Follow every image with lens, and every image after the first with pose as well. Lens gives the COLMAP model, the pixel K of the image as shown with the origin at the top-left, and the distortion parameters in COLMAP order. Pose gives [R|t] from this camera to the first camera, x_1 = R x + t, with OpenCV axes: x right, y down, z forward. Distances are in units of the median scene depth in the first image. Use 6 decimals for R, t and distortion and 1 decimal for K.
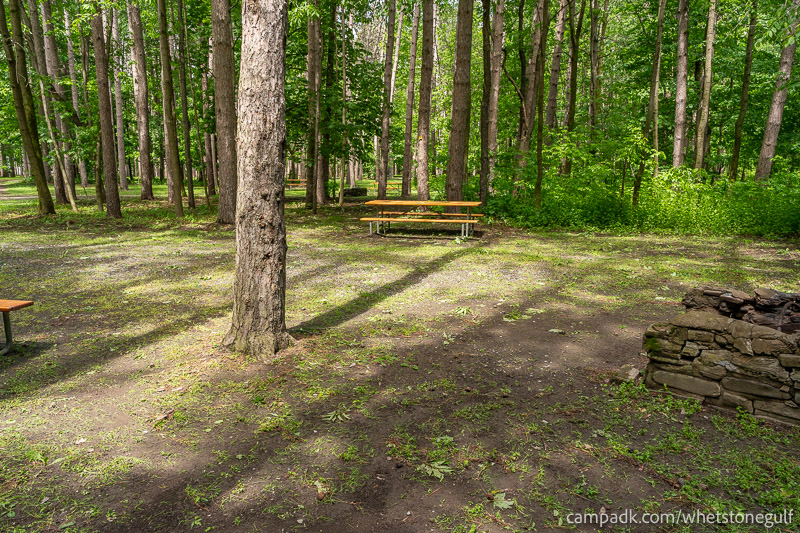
lens RADIAL K [[544.3, 0, 400.0], [0, 544.3, 266.5], [0, 0, 1]] dist [-0.000439, 0.002424]
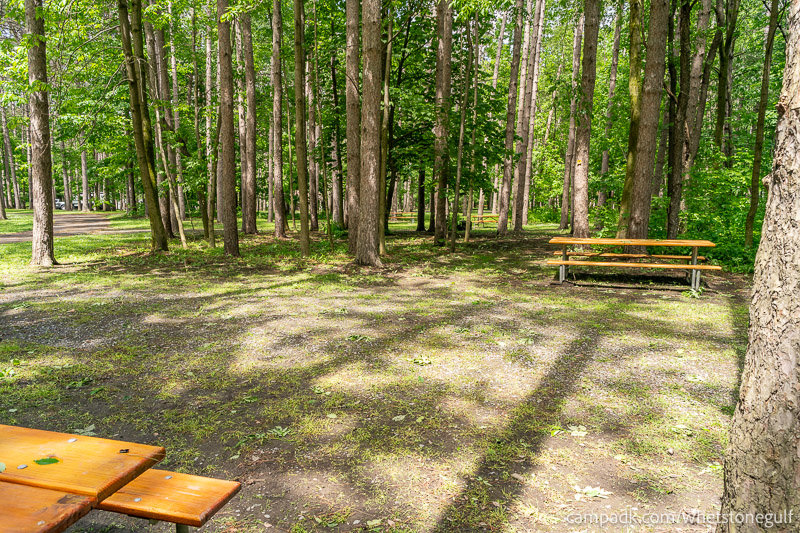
lens RADIAL K [[544.3, 0, 400.0], [0, 544.3, 266.5], [0, 0, 1]] dist [-0.000439, 0.002424]
pose [[0.992040, 0.009805, -0.125543, -0.150896], [-0.017310, 0.998118, -0.058832, -0.026450], [0.124730, 0.060537, 0.990342, 0.172922]]
